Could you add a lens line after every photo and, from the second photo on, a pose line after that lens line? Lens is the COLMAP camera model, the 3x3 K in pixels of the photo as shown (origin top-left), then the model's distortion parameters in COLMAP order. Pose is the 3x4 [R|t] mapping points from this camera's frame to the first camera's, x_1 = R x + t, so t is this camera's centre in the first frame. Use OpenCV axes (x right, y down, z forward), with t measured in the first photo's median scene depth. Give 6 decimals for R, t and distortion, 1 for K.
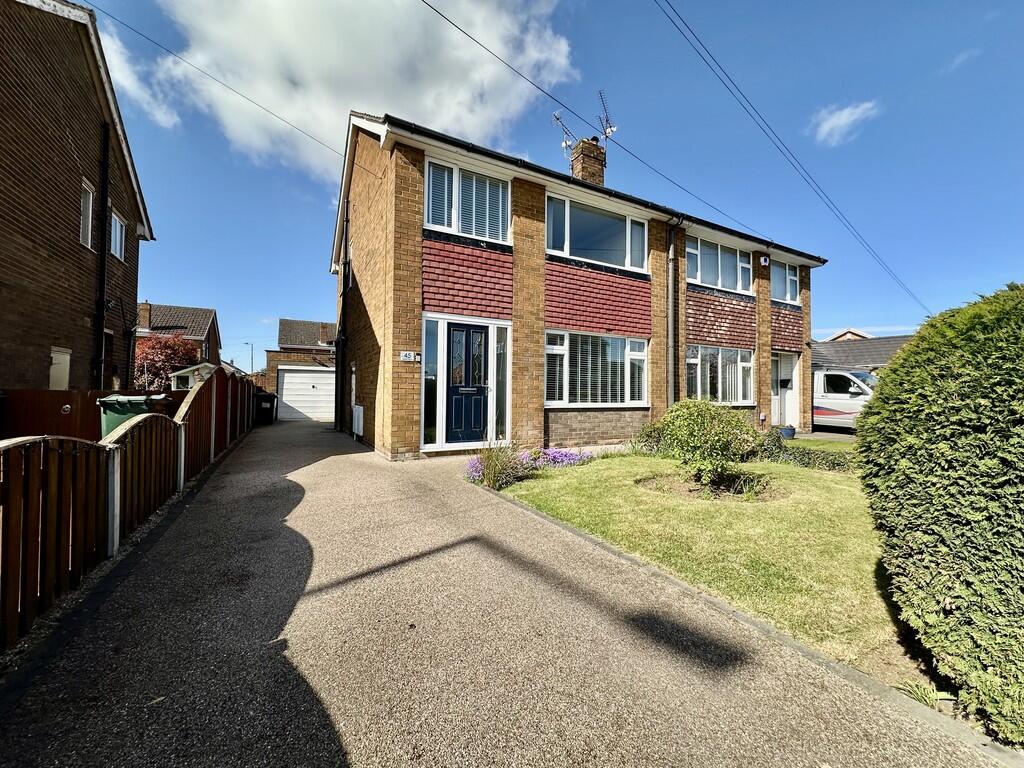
lens RADIAL K [[407.8, 0, 514.8], [0, 407.8, 384.4], [0, 0, 1]] dist [-0.003286, 0.000702]
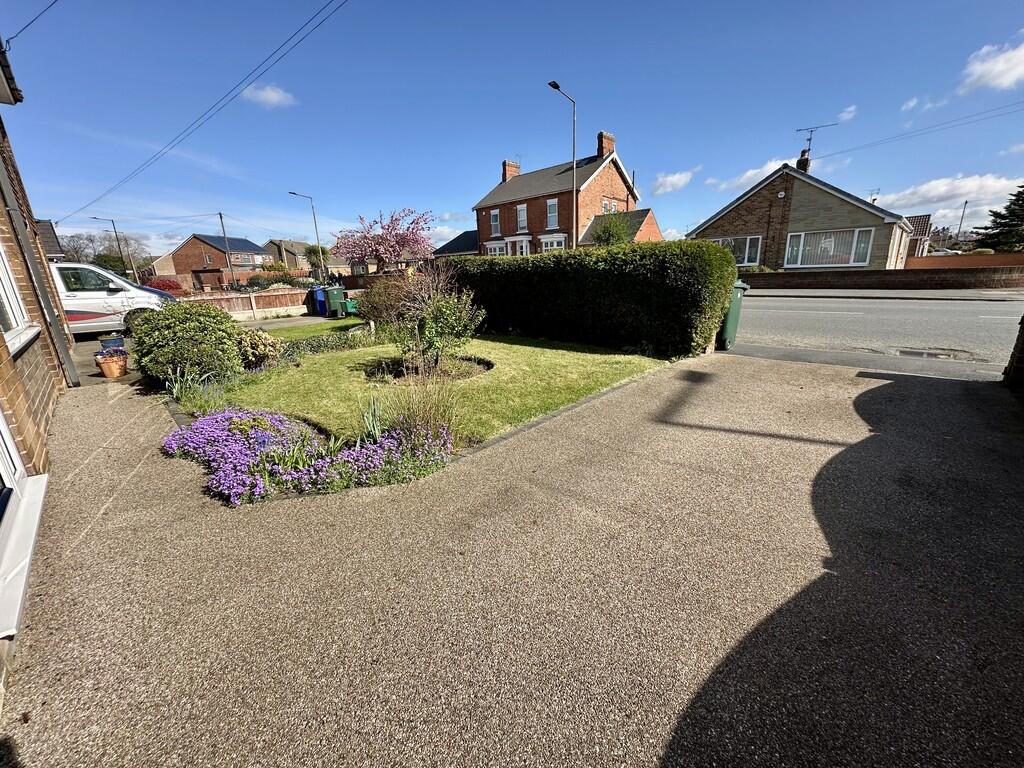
lens RADIAL K [[407.8, 0, 510.1], [0, 407.8, 383.6], [0, 0, 1]] dist [-0.003286, 0.000702]
pose [[-0.278556, -0.256337, 0.925580, -1.021302], [0.020131, 0.961954, 0.272469, -0.020669], [-0.960209, 0.094531, -0.262797, 1.759387]]
